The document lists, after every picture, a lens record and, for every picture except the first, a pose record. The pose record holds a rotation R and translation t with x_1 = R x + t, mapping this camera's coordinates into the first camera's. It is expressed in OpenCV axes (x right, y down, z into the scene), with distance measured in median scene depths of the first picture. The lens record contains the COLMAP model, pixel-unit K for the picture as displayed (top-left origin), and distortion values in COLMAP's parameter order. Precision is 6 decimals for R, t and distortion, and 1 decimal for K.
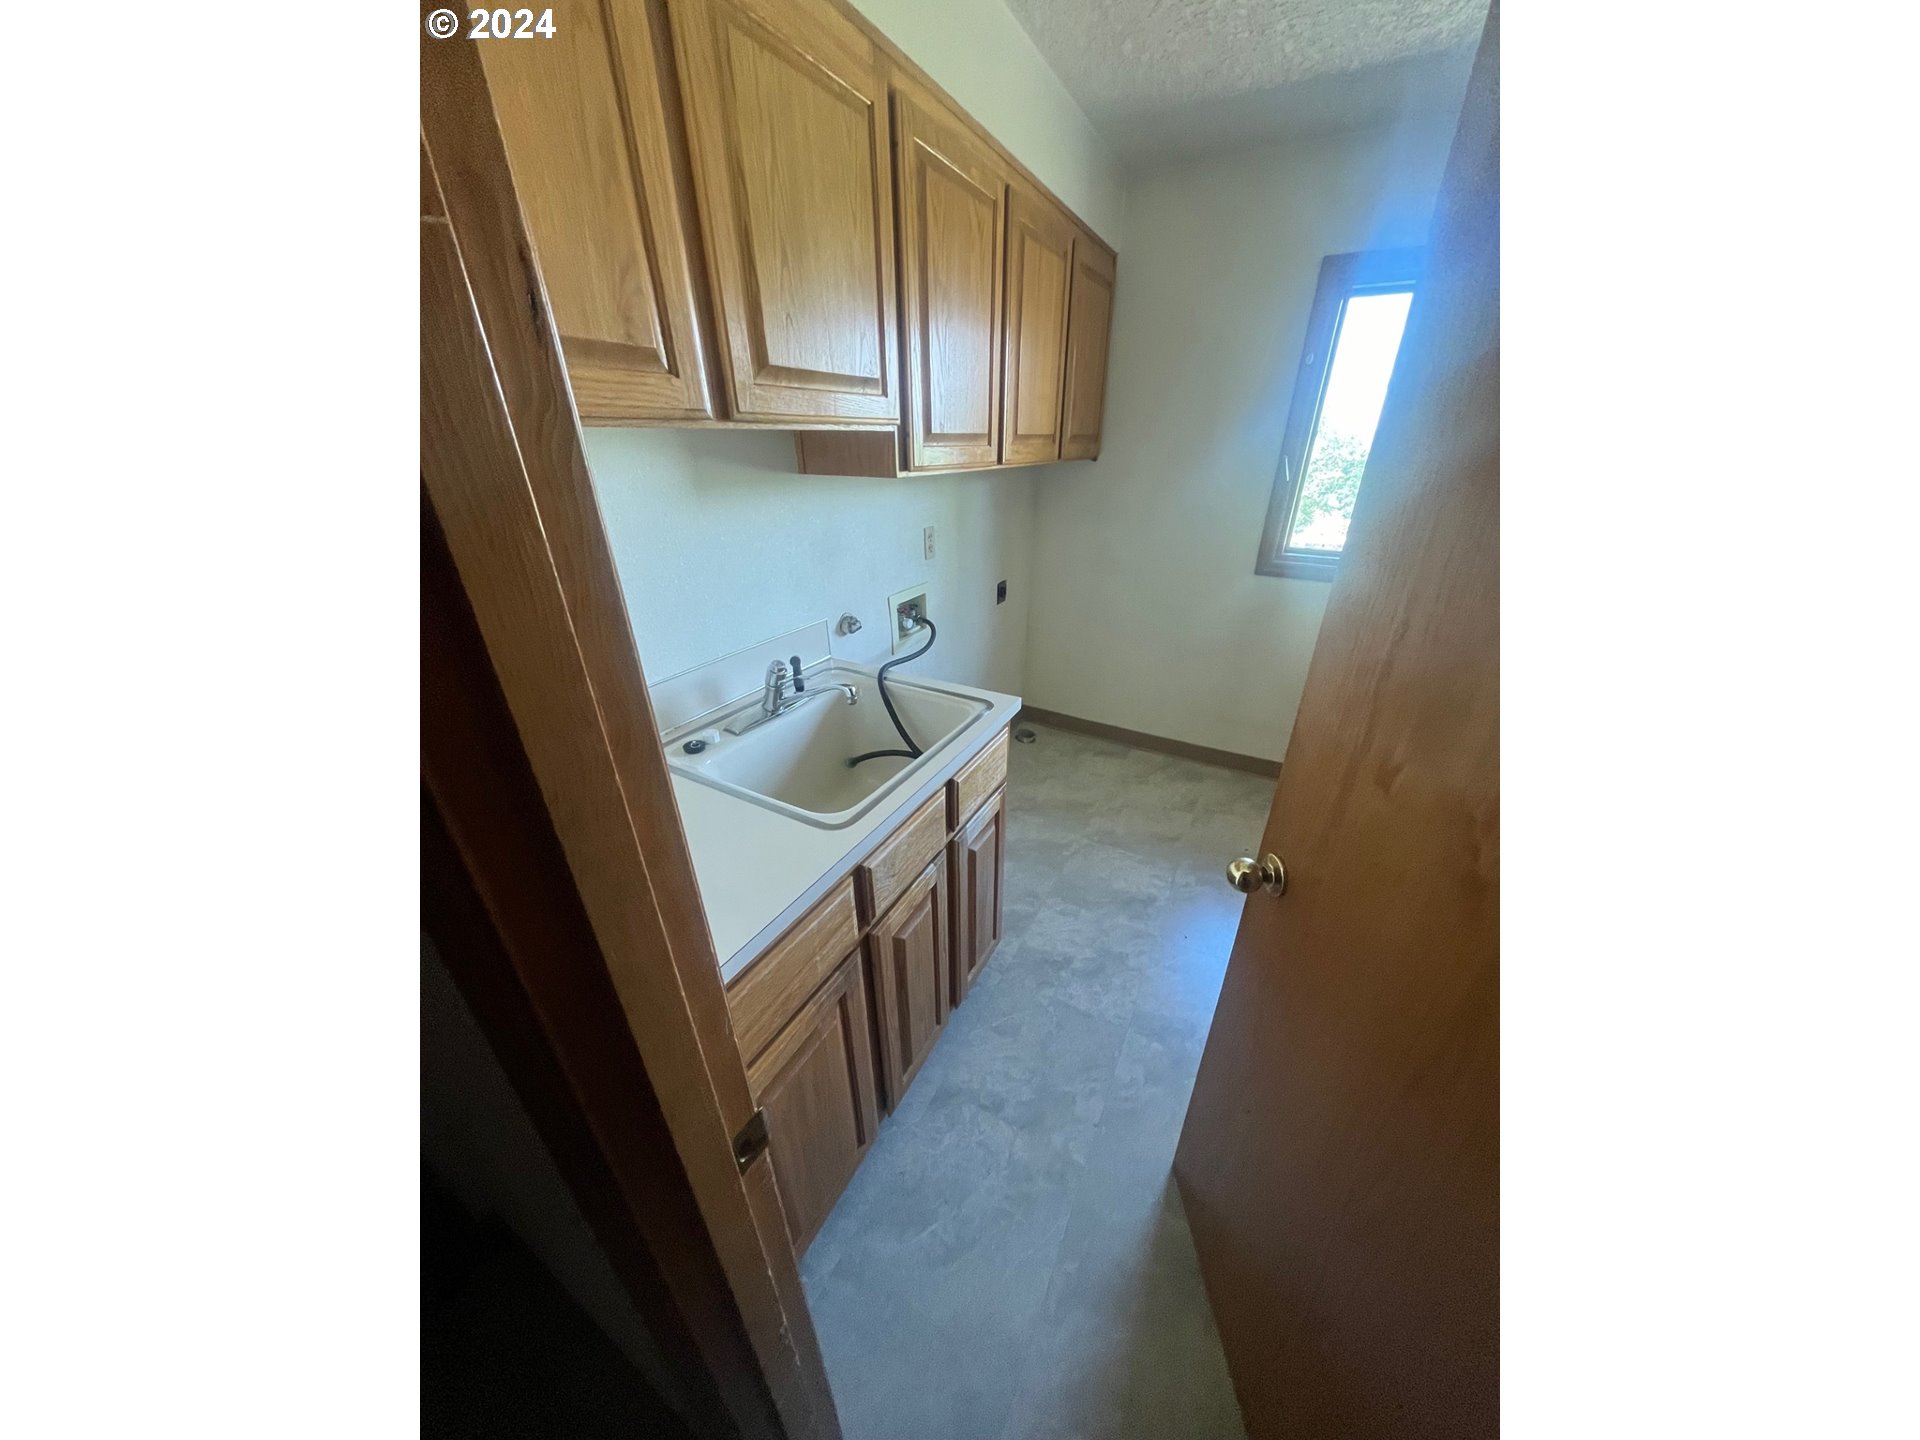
lens RADIAL K [[593.4, 0, 960.0], [0, 593.4, 720.0], [0, 0, 1]] dist [0.000449, 0.000016]
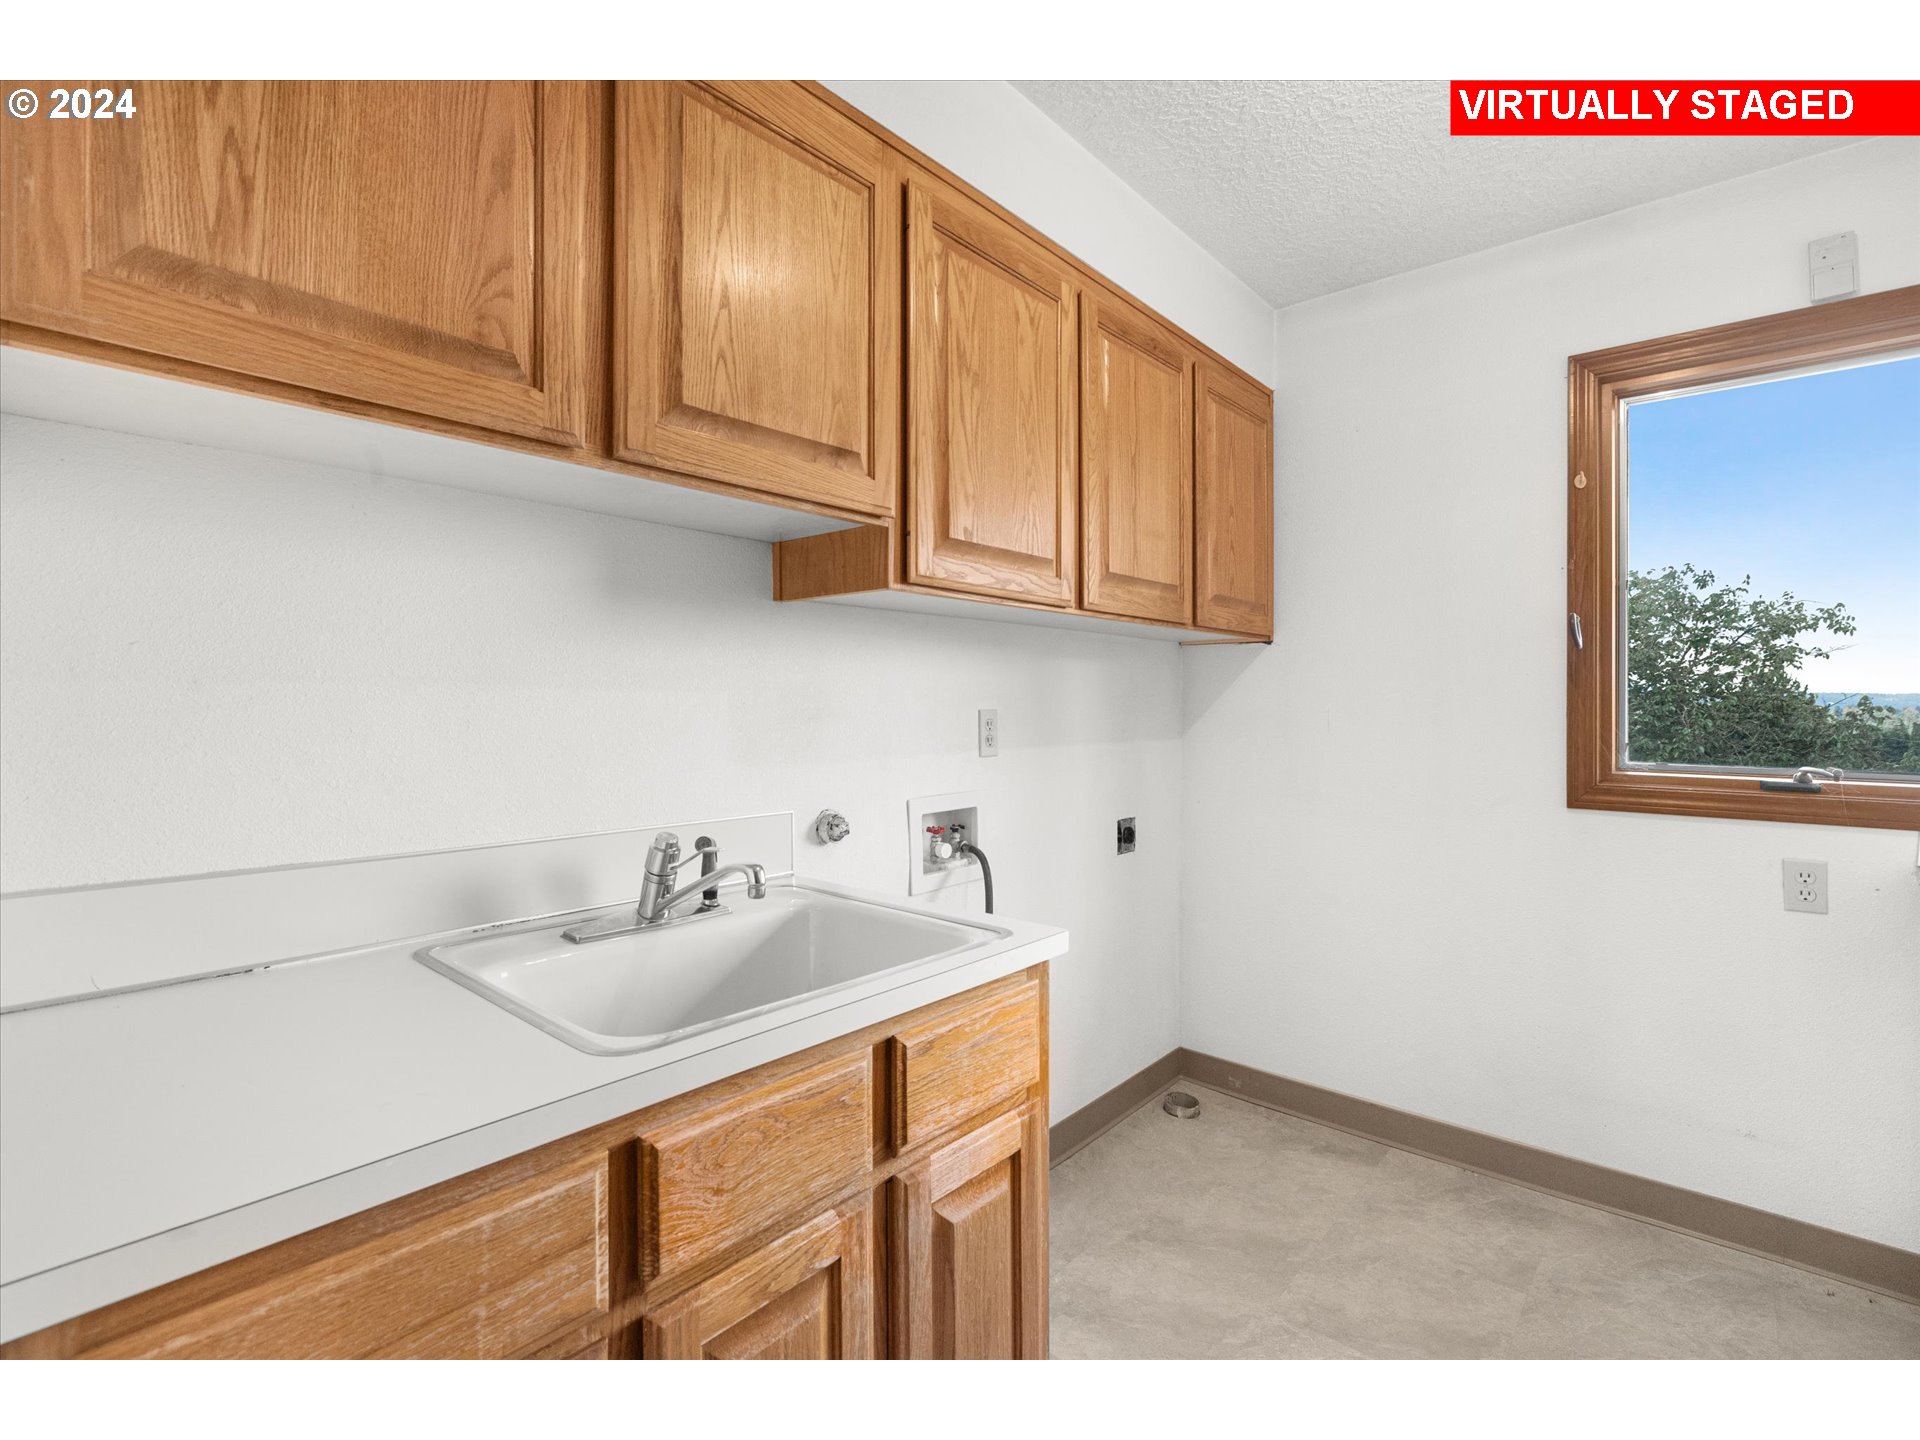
lens RADIAL K [[900.5, 0, 960.0], [0, 900.5, 720.0], [0, 0, 1]] dist [-0.044137, 0.030318]
pose [[0.971938, -0.001658, -0.235230, 0.181841], [-0.102310, 0.897464, -0.429057, 0.141389], [0.211822, 0.441084, 0.872110, 0.143851]]
